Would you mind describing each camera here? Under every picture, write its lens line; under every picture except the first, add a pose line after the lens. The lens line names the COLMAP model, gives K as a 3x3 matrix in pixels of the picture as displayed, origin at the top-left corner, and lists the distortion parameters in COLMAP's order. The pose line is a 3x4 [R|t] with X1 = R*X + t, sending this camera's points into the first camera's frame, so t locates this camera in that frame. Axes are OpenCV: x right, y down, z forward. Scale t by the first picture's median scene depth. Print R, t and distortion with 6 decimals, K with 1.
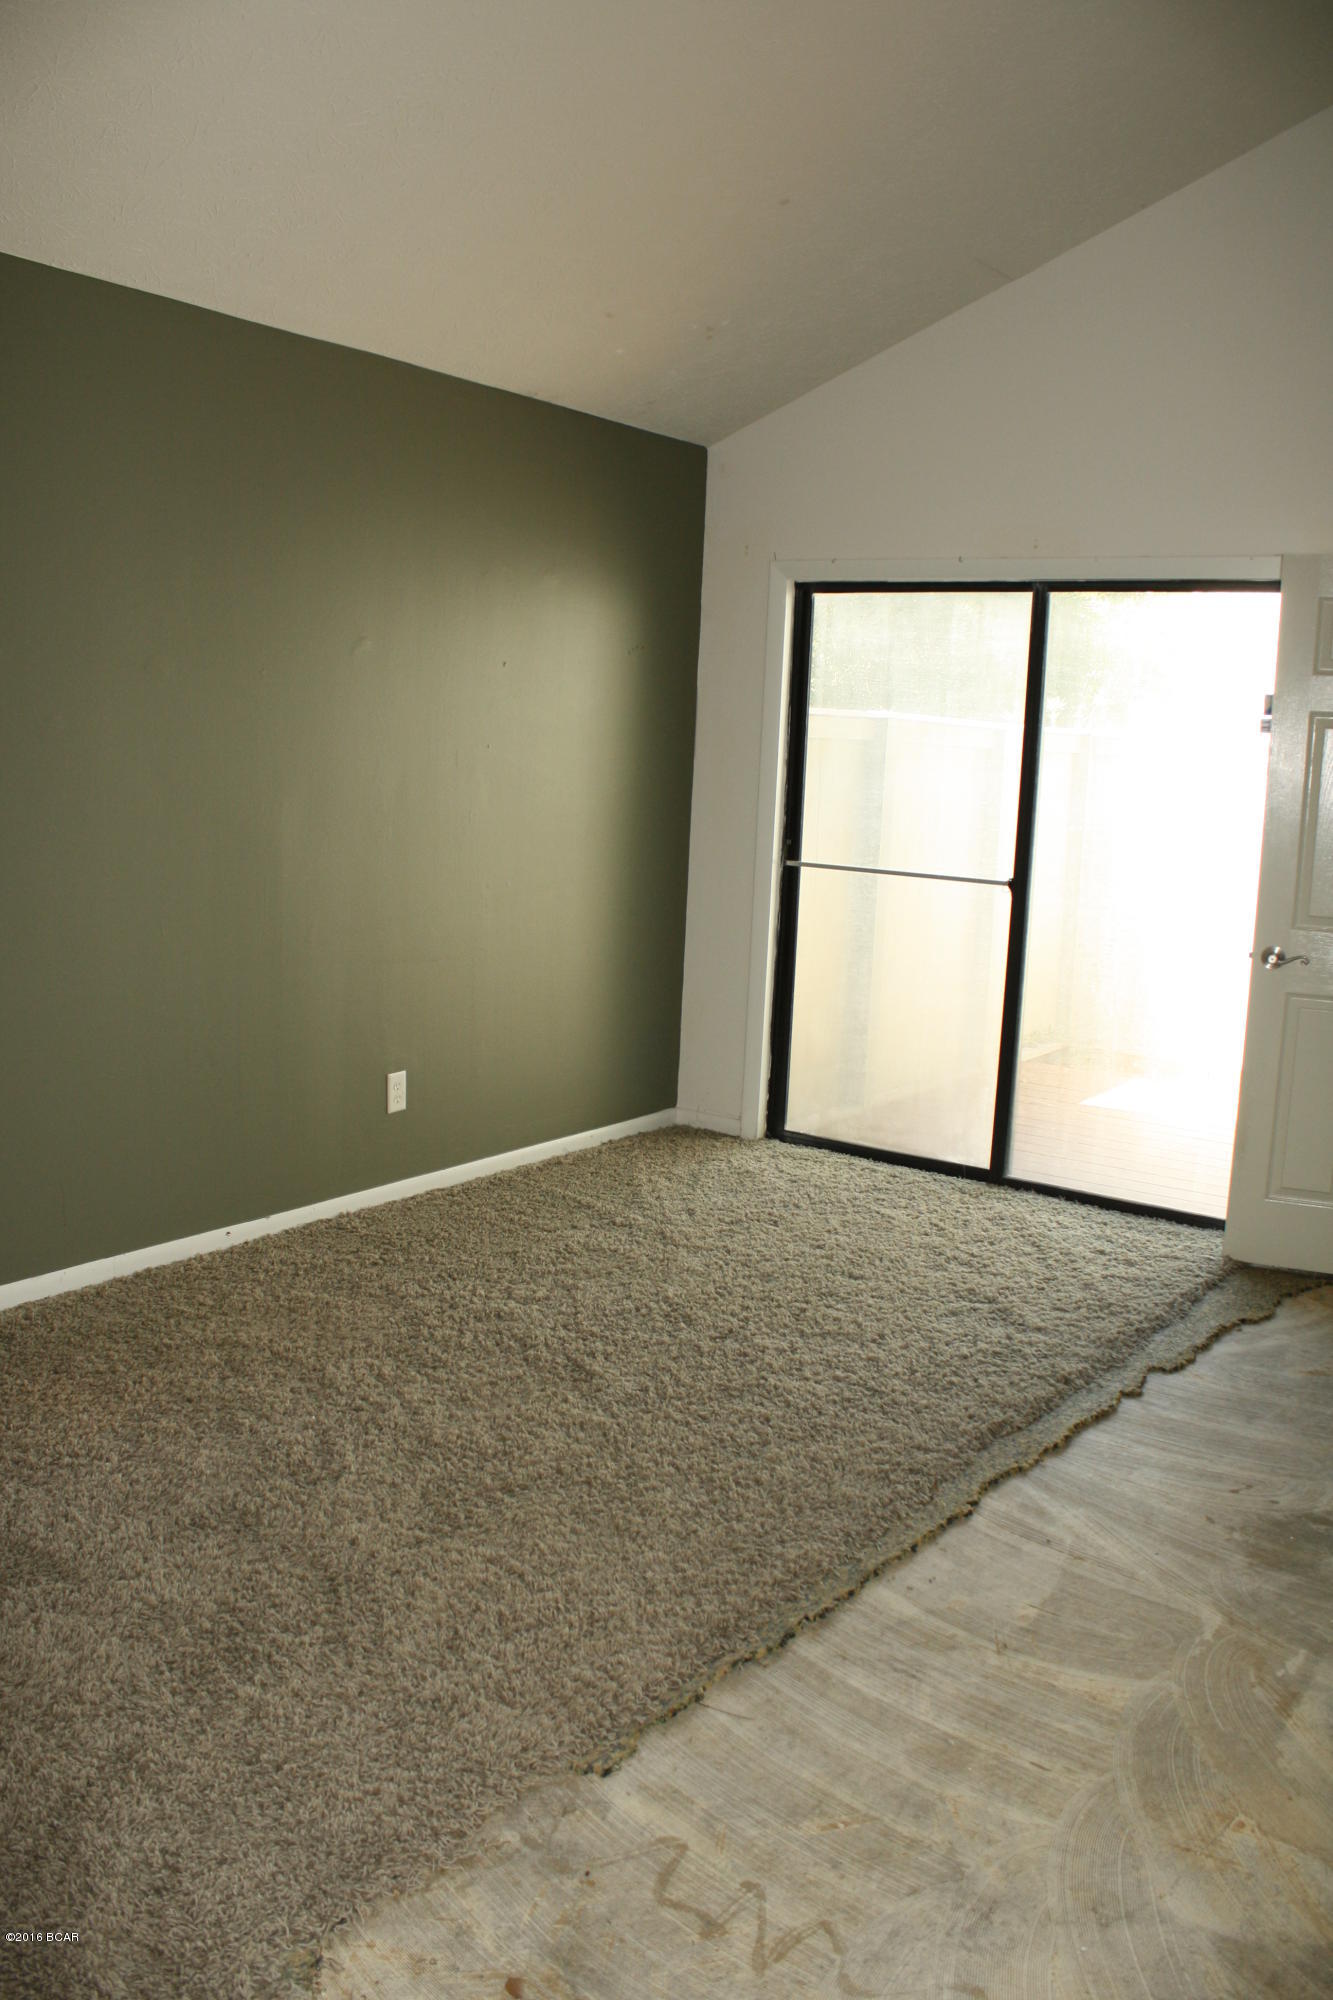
lens RADIAL K [[1672.4, 0, 652.2], [0, 1672.4, 1029.8], [0, 0, 1]] dist [-0.178935, 0.159331]
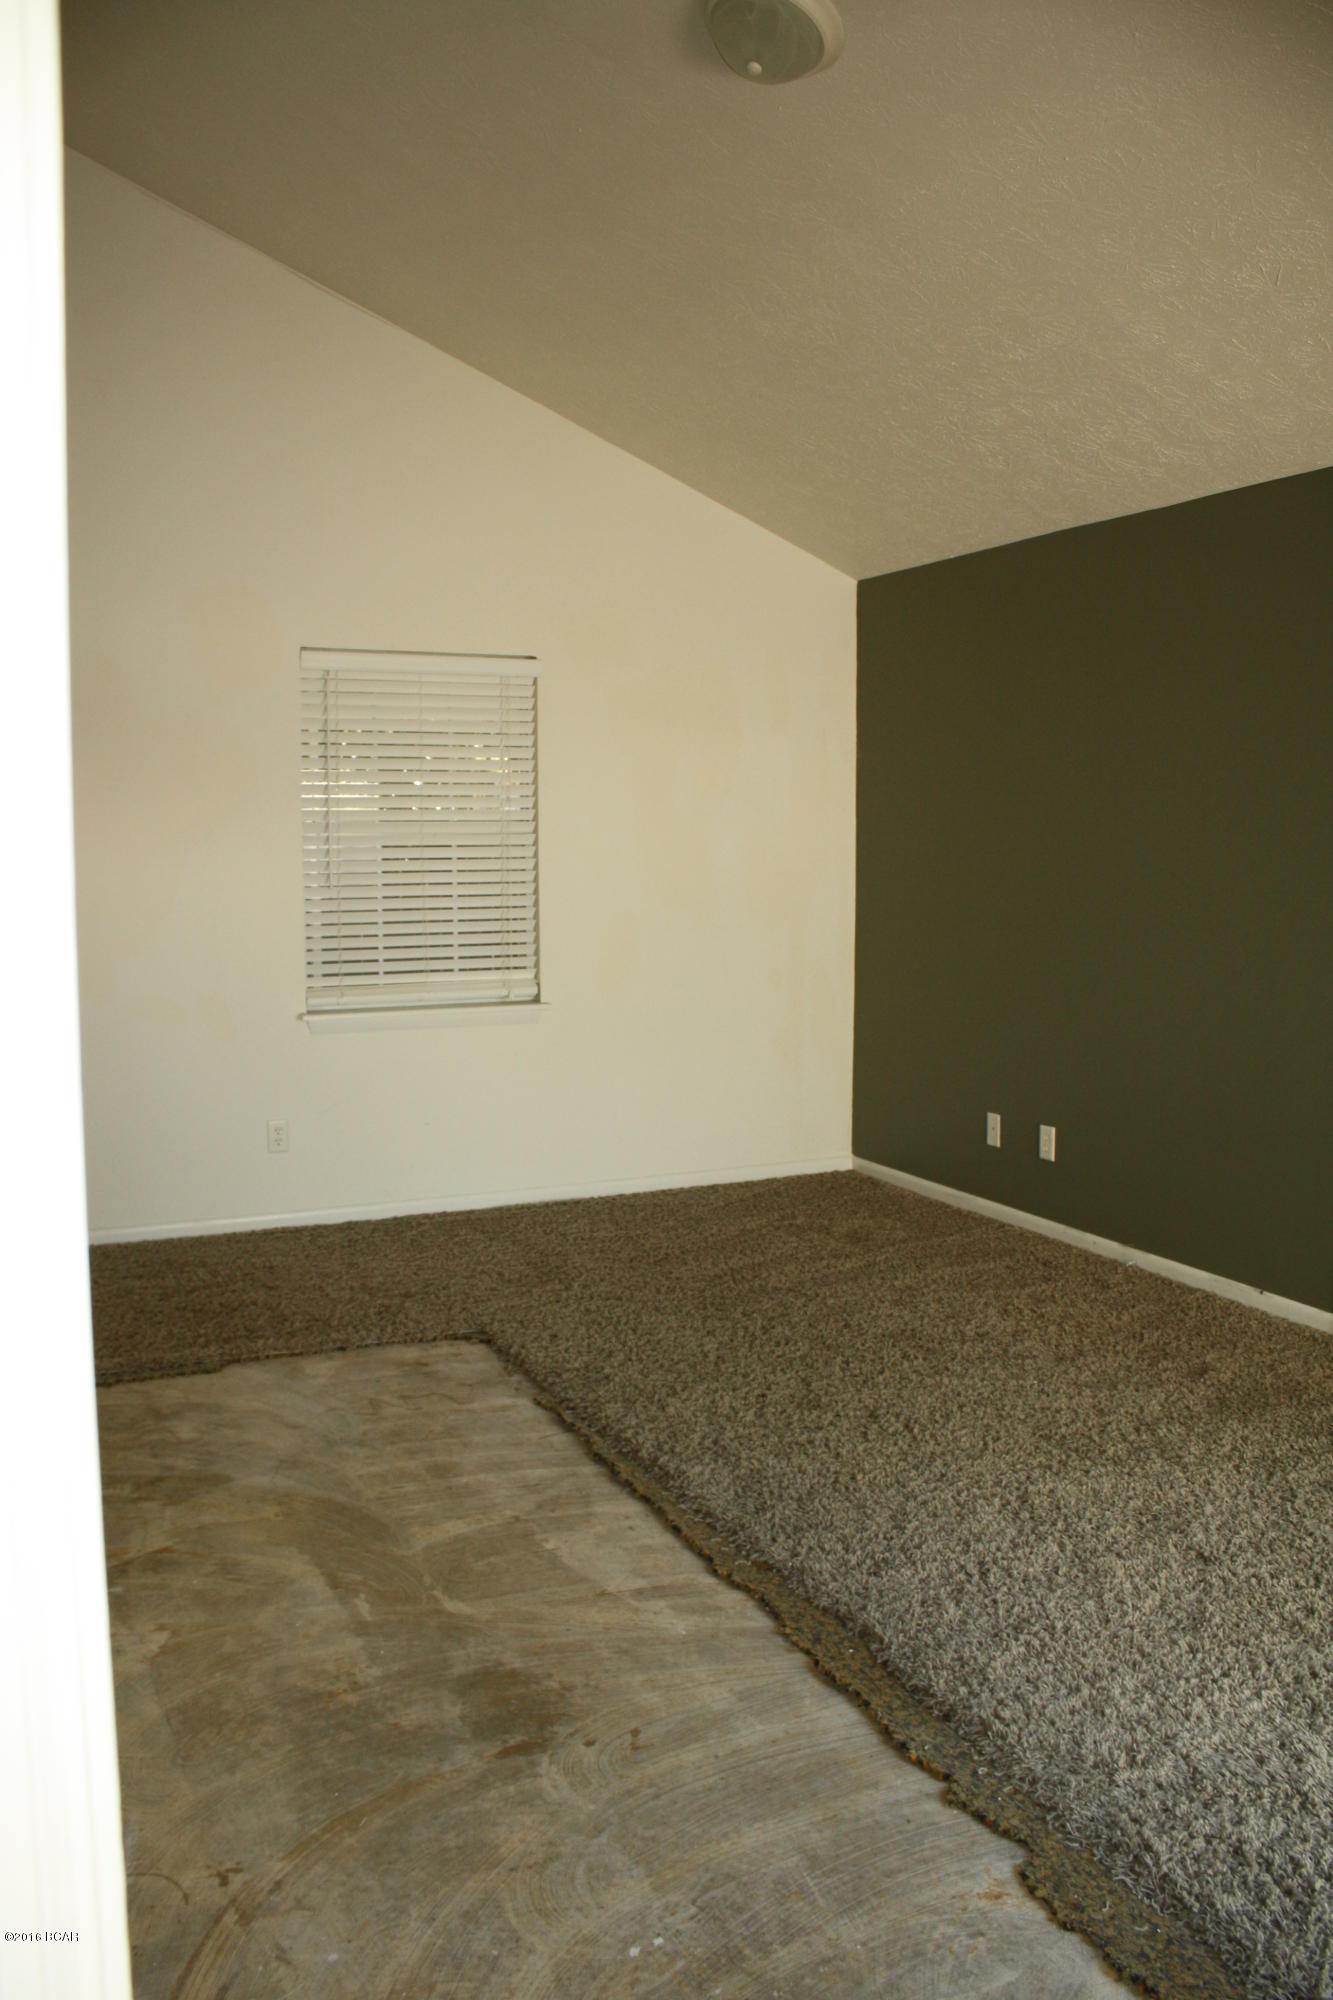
lens RADIAL K [[1672.4, 0, 652.2], [0, 1672.4, 1029.8], [0, 0, 1]] dist [-0.178935, 0.159331]
pose [[-0.499972, 0.024116, -0.865706, 1.146755], [-0.187091, 0.973001, 0.135156, -0.169317], [0.845592, 0.229540, -0.481961, 1.462988]]
